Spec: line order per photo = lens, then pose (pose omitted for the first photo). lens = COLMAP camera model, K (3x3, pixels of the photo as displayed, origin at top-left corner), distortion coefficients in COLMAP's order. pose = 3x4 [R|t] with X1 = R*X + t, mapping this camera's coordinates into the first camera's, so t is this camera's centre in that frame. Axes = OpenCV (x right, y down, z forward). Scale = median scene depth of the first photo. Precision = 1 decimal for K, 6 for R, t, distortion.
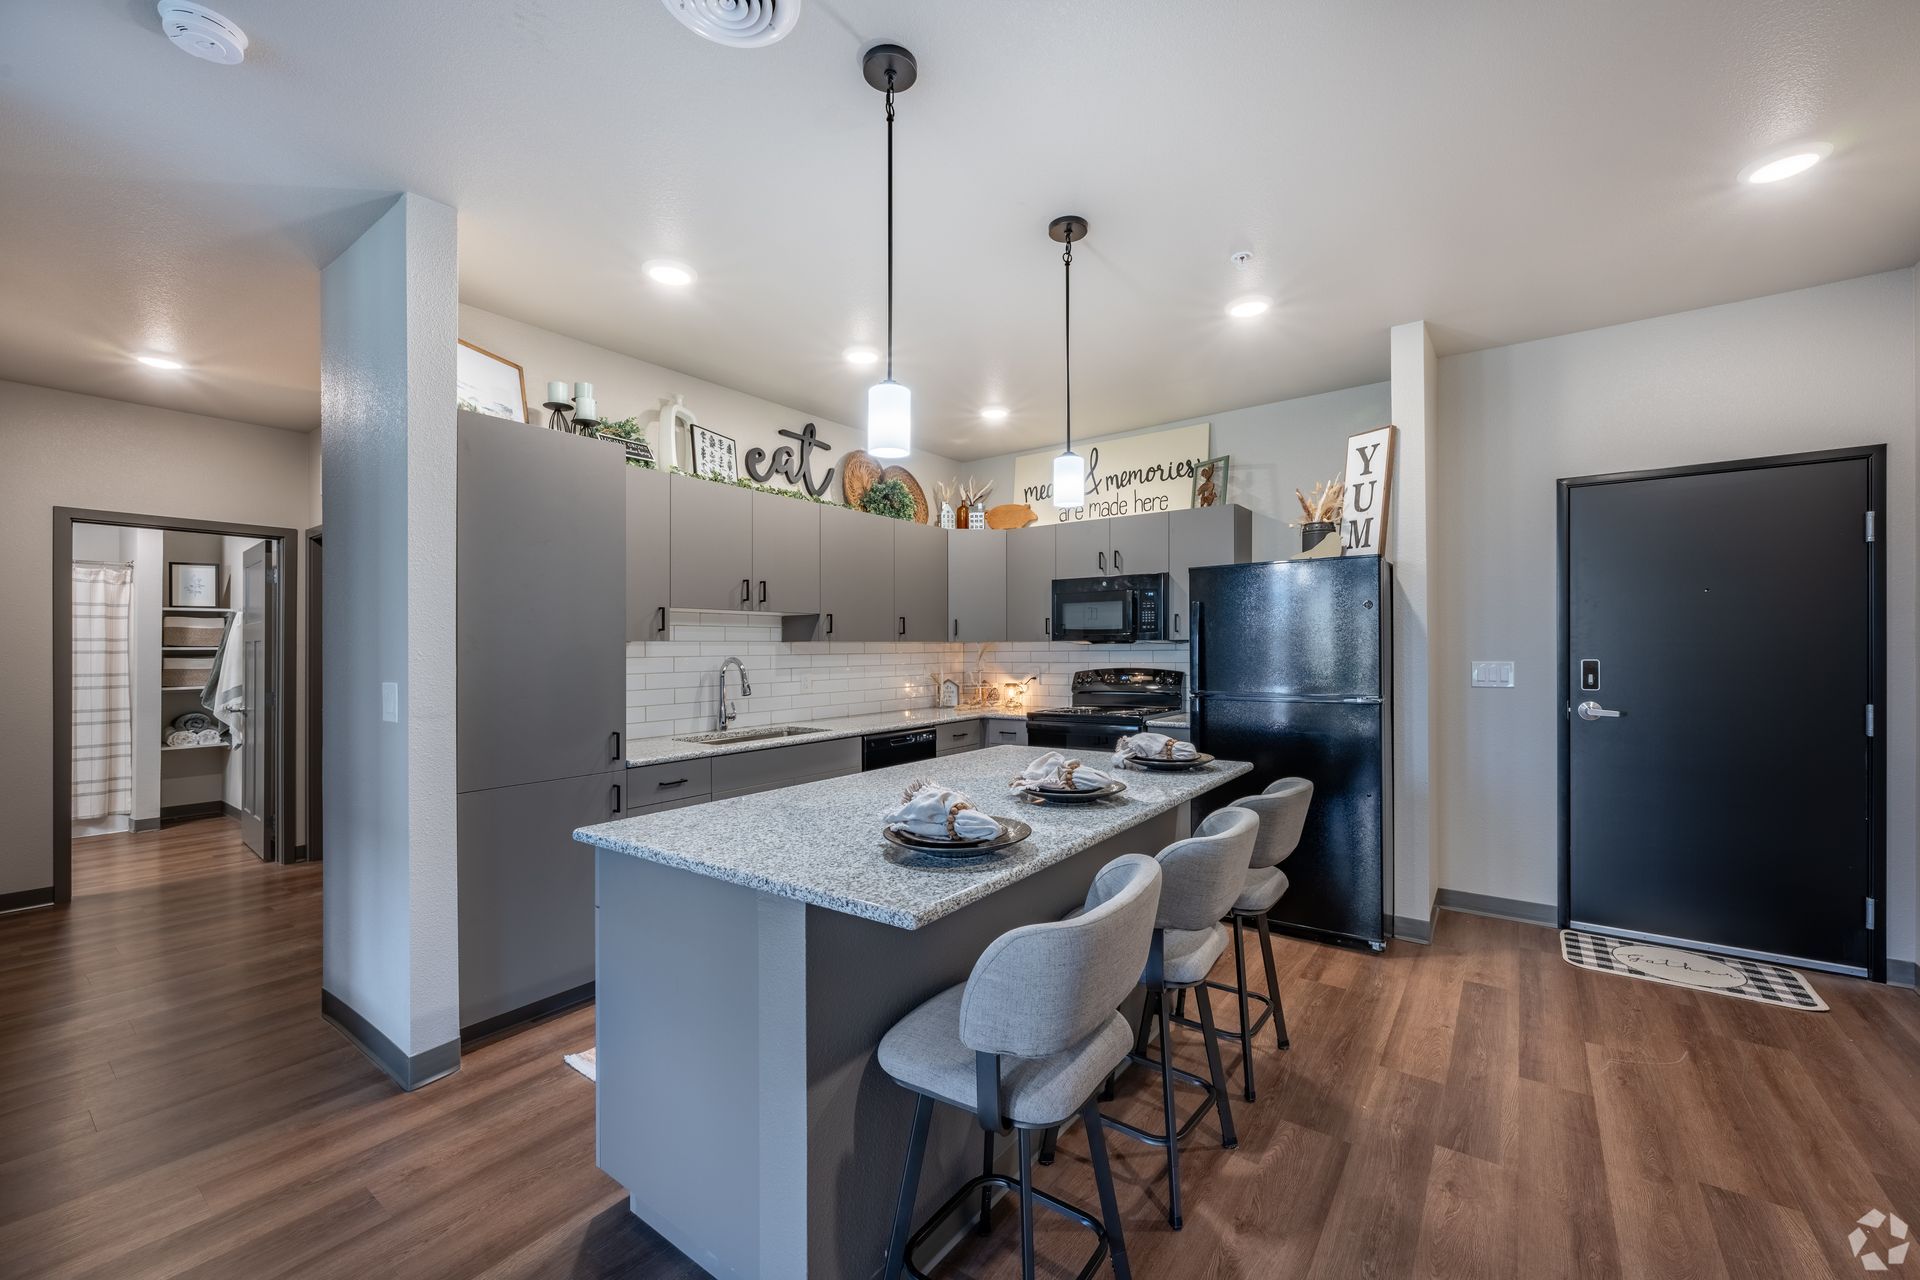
lens RADIAL K [[763.9, 0, 966.5], [0, 763.9, 645.5], [0, 0, 1]] dist [-0.000841, -0.000192]
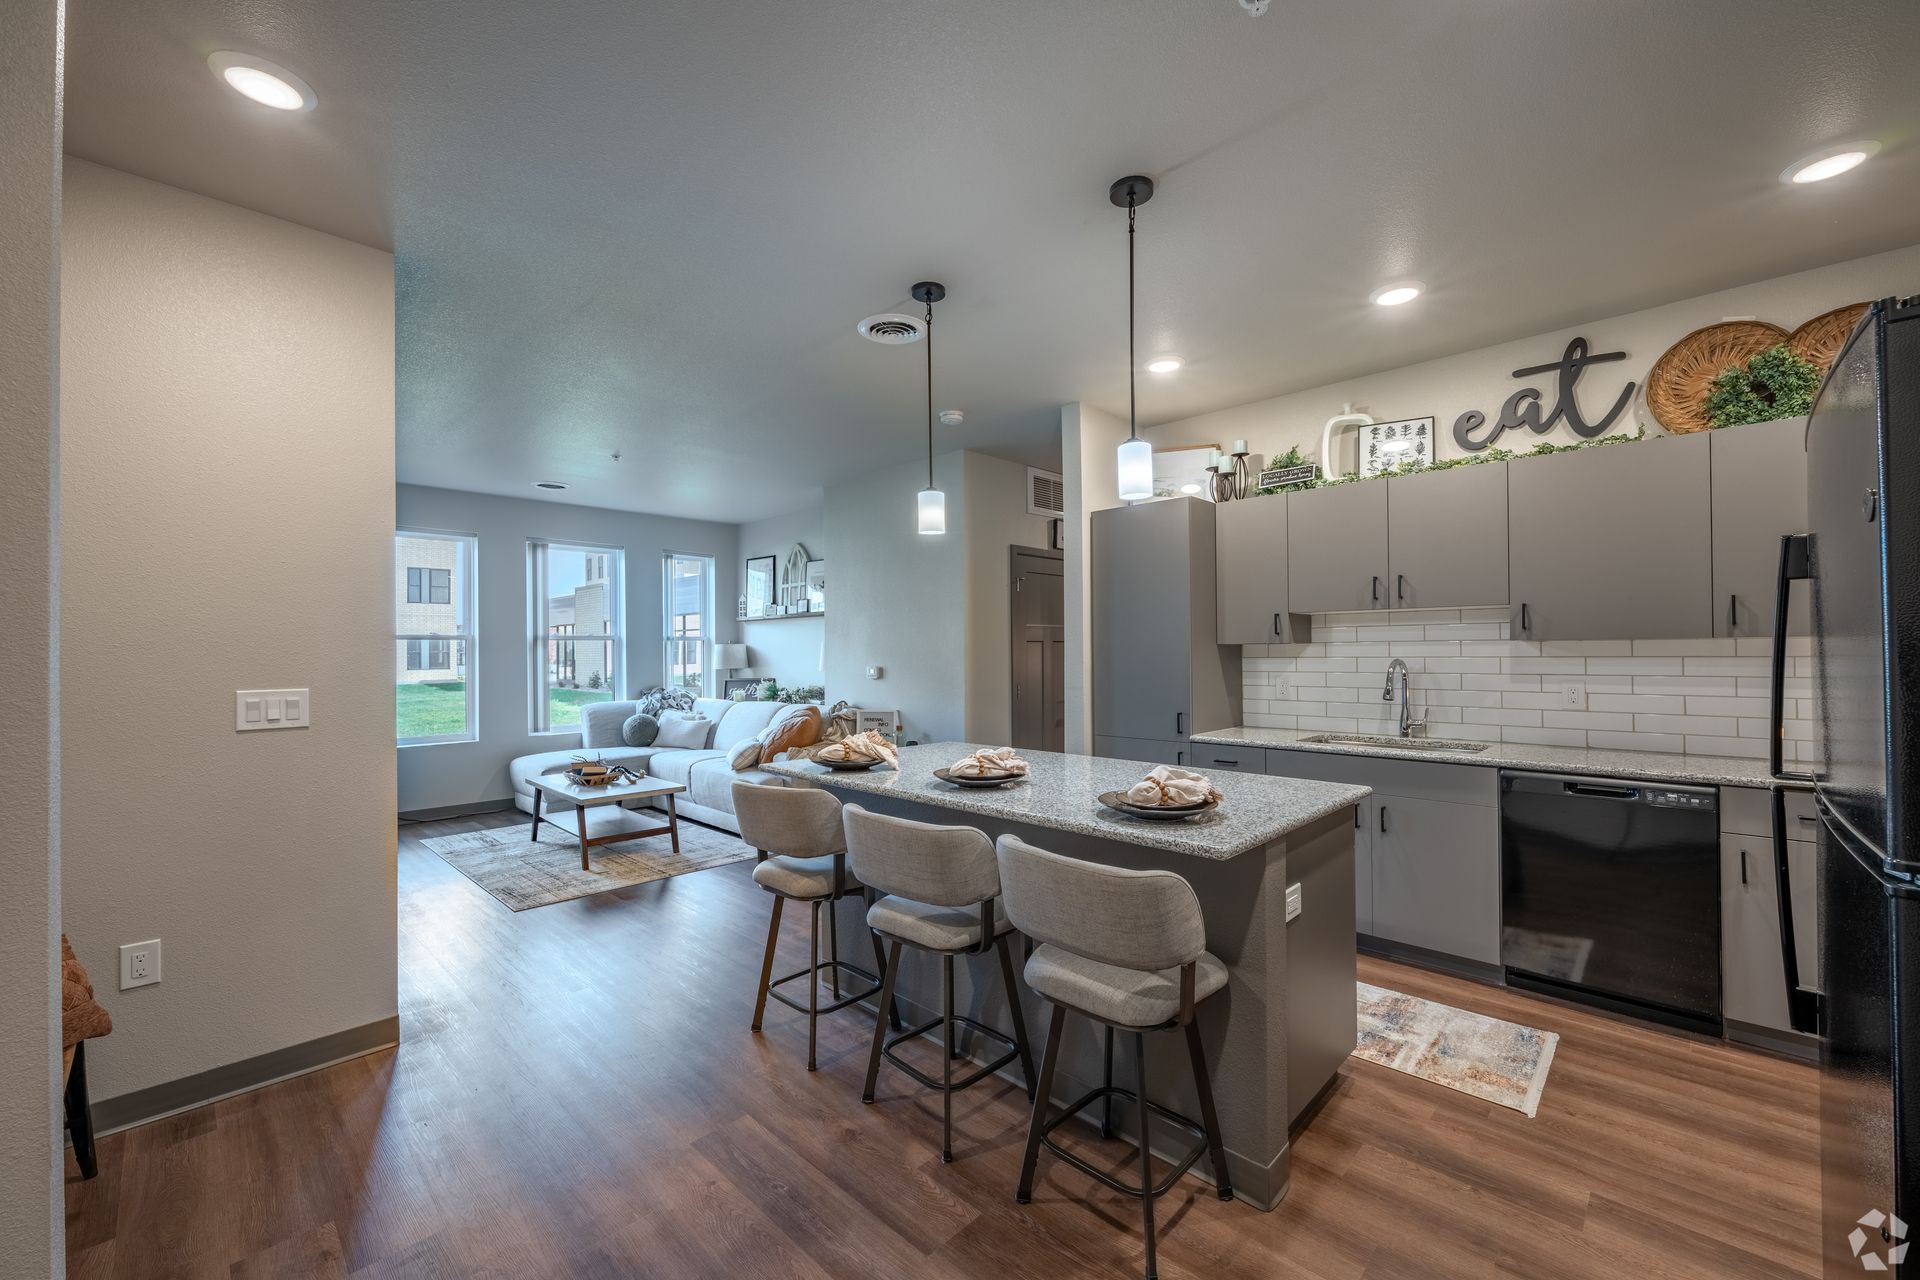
lens RADIAL K [[763.9, 0, 966.5], [0, 763.9, 645.5], [0, 0, 1]] dist [-0.000841, -0.000192]
pose [[-0.137021, 0.002116, -0.990566, 0.638014], [0.014331, 0.999897, 0.000154, -0.008158], [0.990465, -0.014174, -0.137037, 0.560991]]
